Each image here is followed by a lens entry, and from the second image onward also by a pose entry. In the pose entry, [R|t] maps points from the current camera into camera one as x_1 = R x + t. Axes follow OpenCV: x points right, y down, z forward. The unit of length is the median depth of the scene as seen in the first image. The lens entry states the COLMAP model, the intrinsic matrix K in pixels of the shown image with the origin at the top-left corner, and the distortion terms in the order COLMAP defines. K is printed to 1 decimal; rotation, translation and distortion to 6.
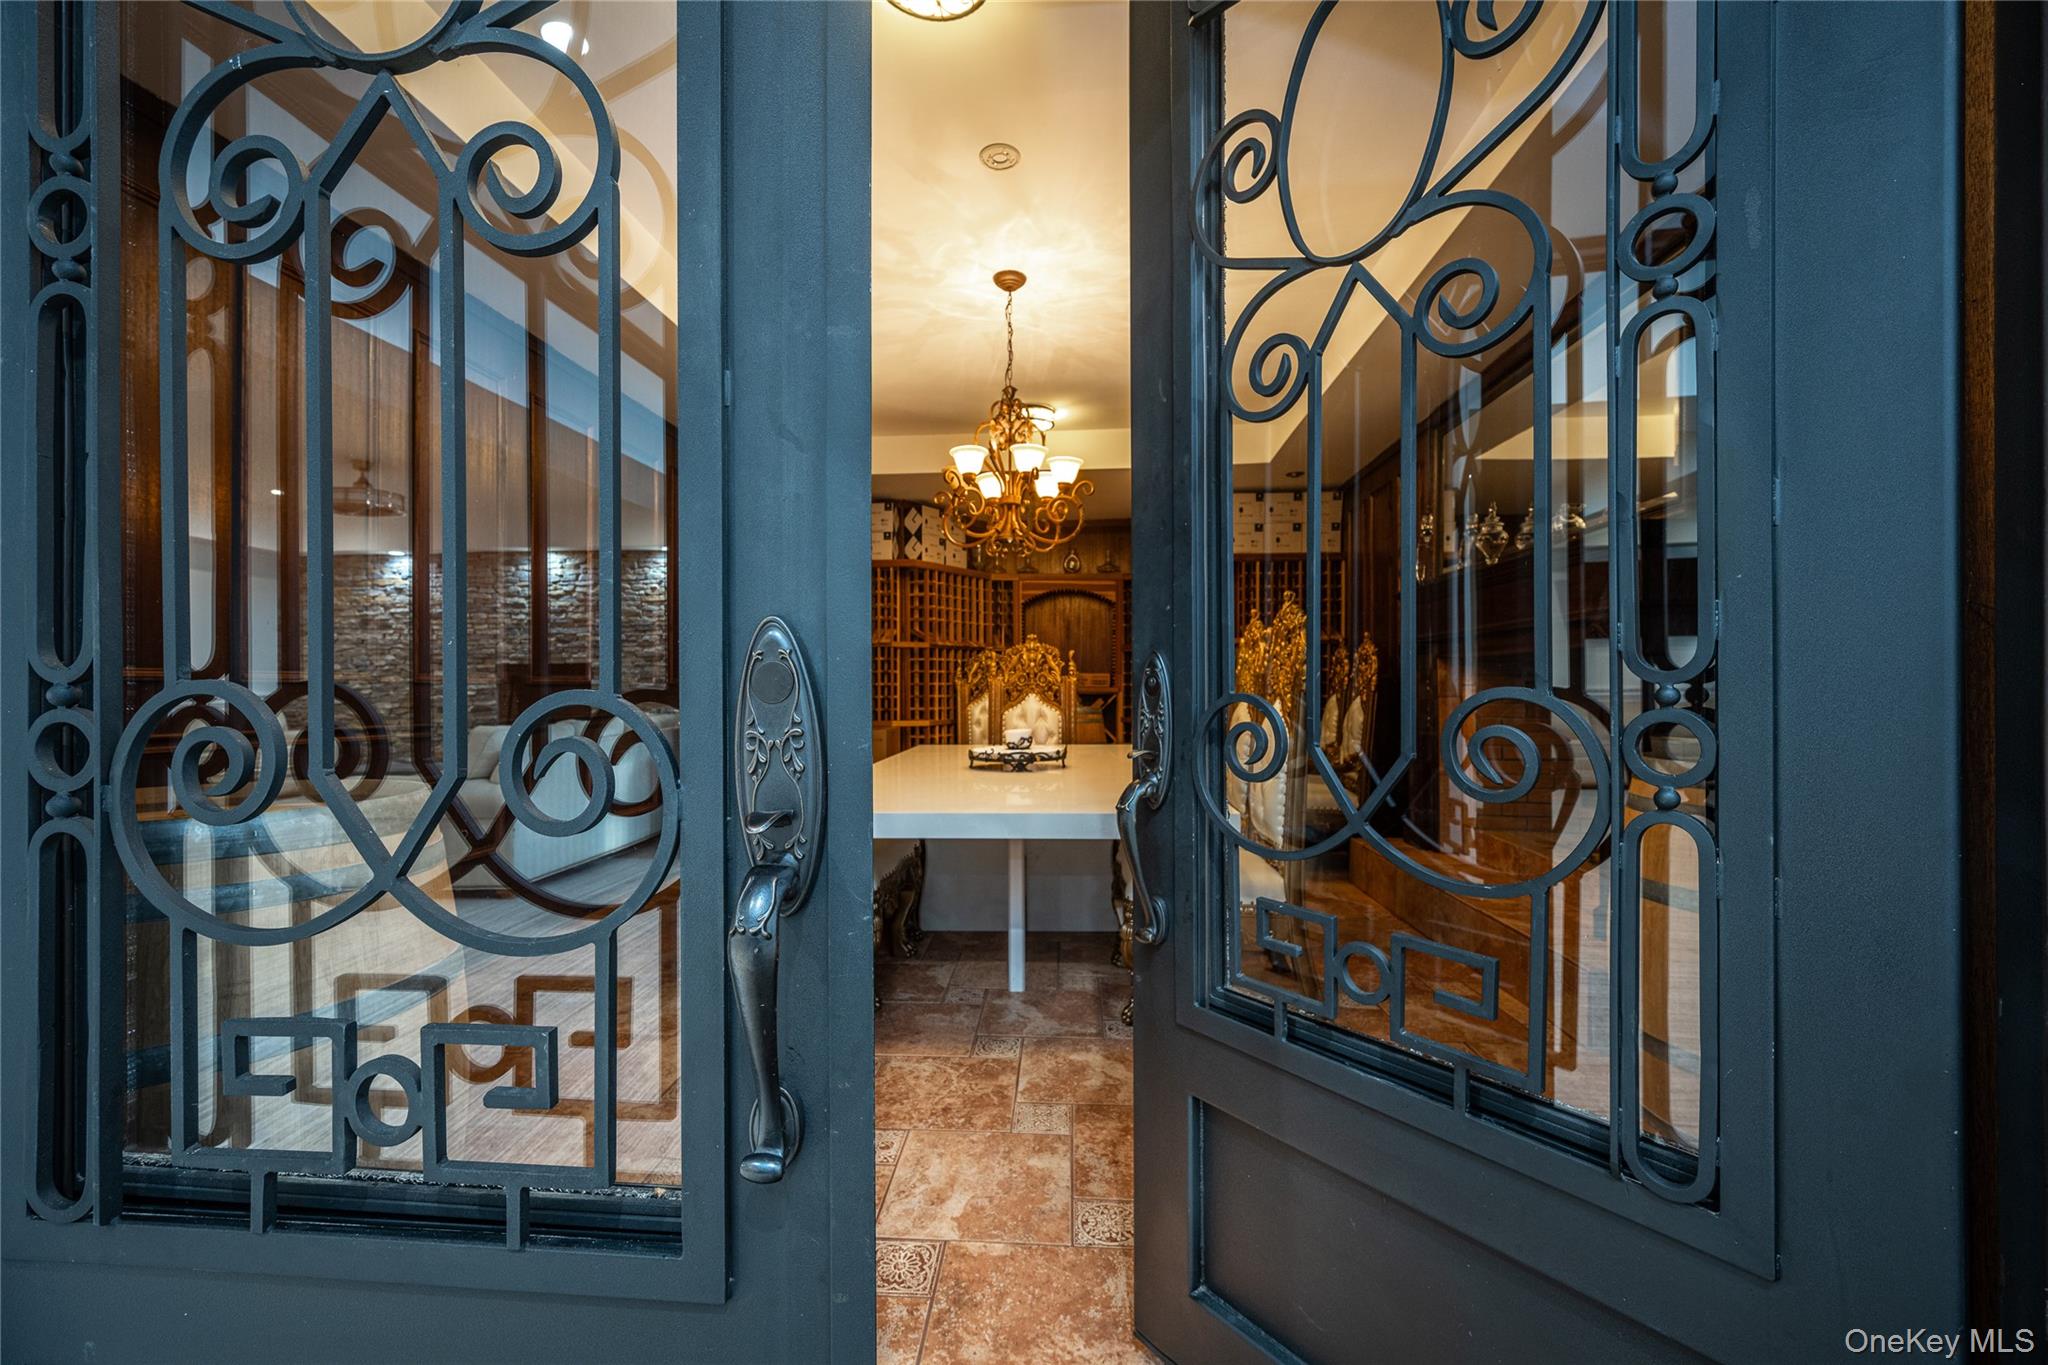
lens RADIAL K [[790.6, 0, 1014.7], [0, 790.6, 655.7], [0, 0, 1]] dist [-0.002193, -0.000069]
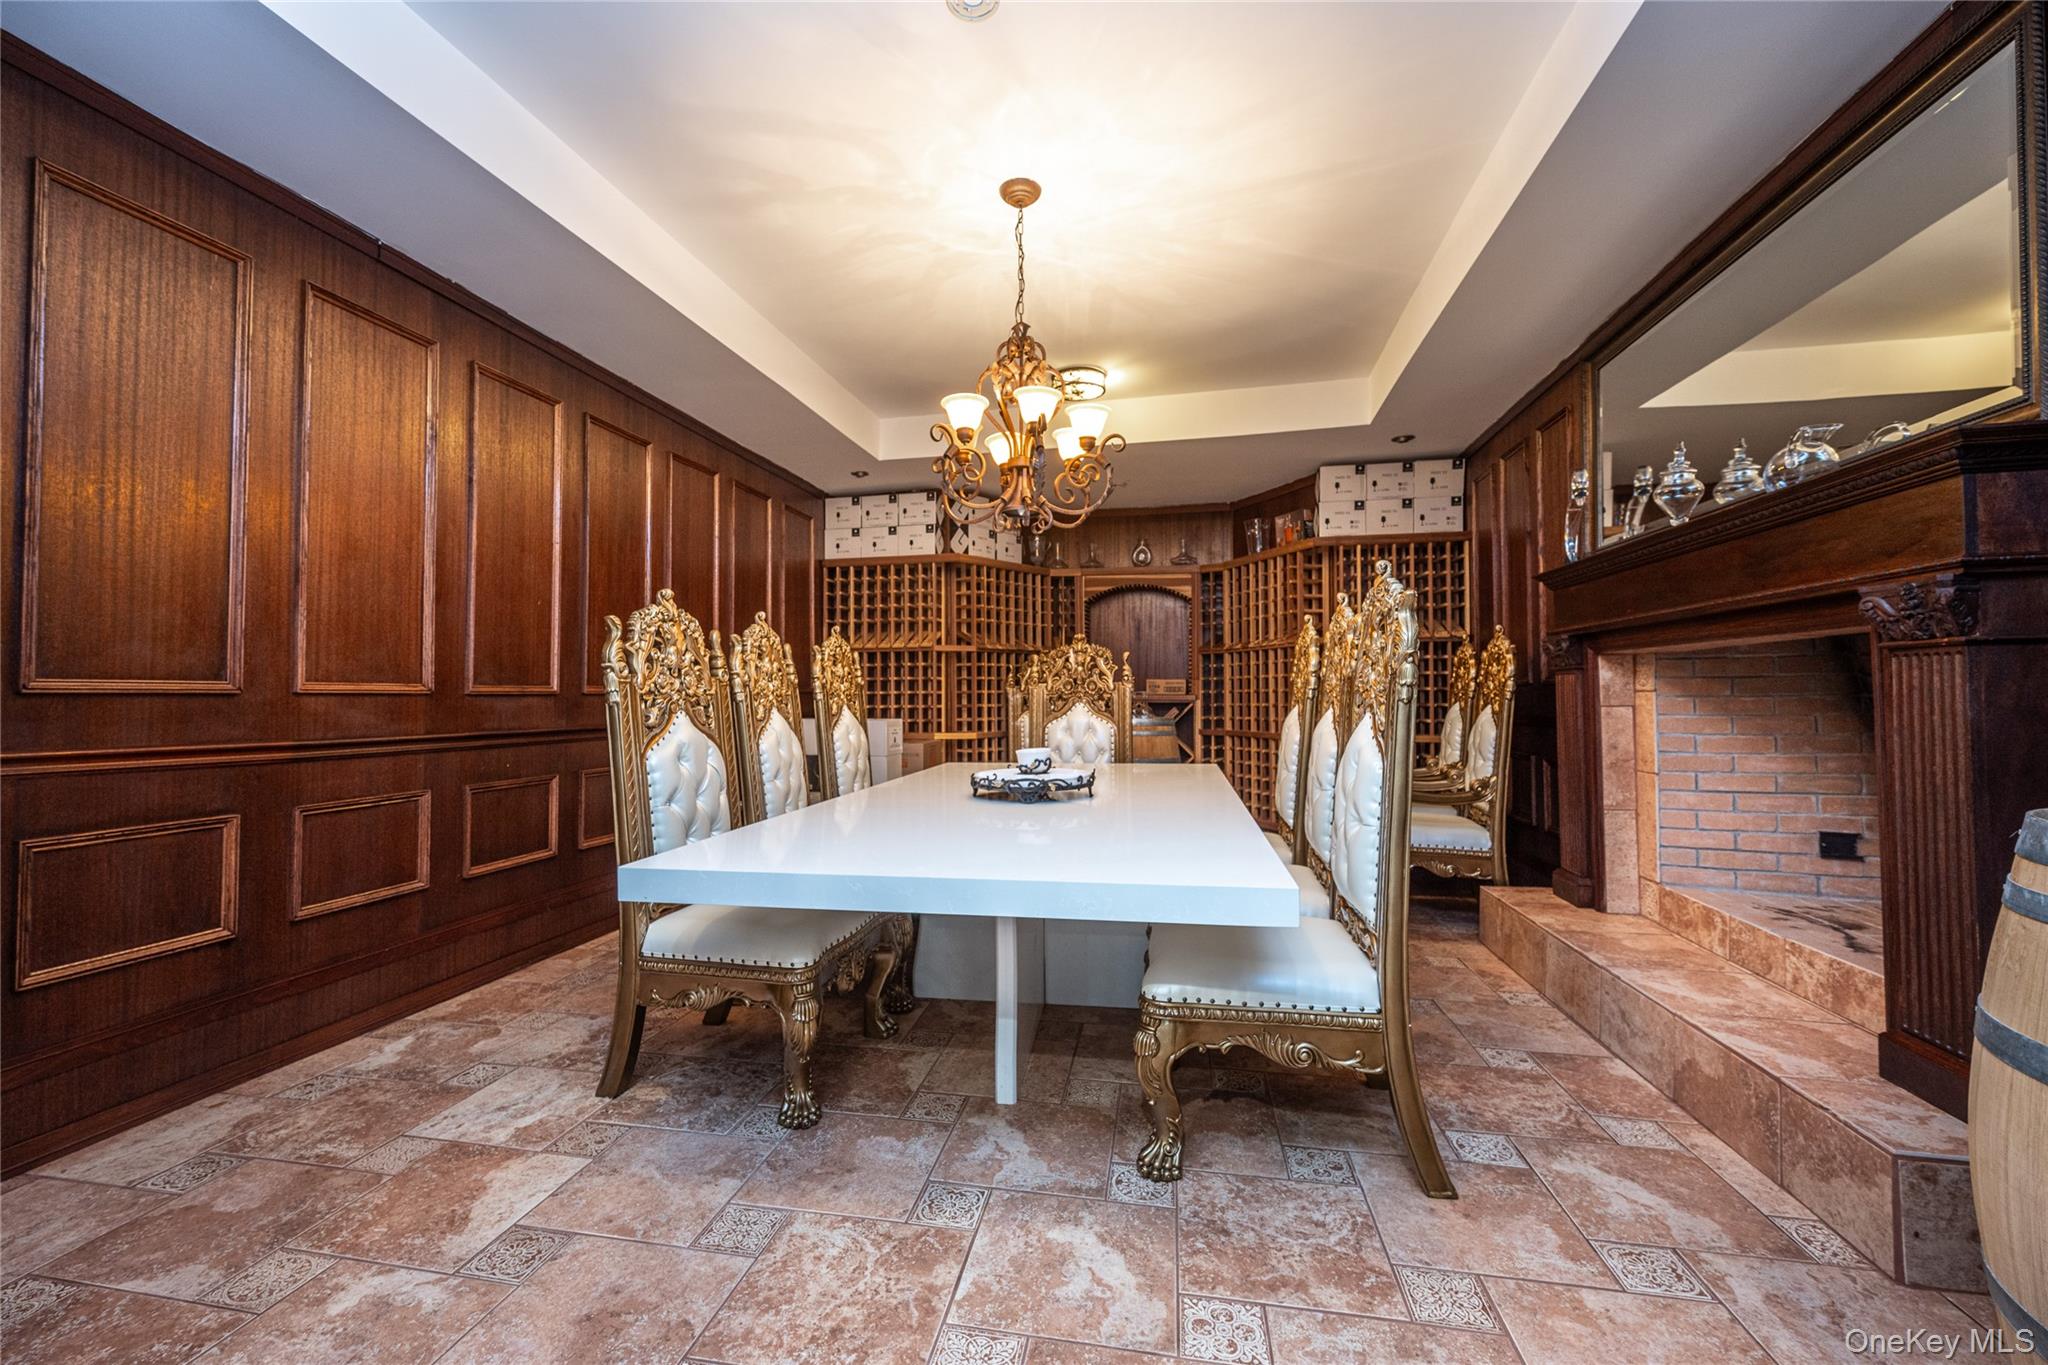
lens RADIAL K [[790.6, 0, 1014.7], [0, 790.6, 655.7], [0, 0, 1]] dist [-0.002193, -0.000069]
pose [[0.991600, -0.009857, -0.128966, 0.062841], [0.008624, 0.999912, -0.010118, 0.005034], [0.129054, 0.008921, 0.991597, 0.144285]]
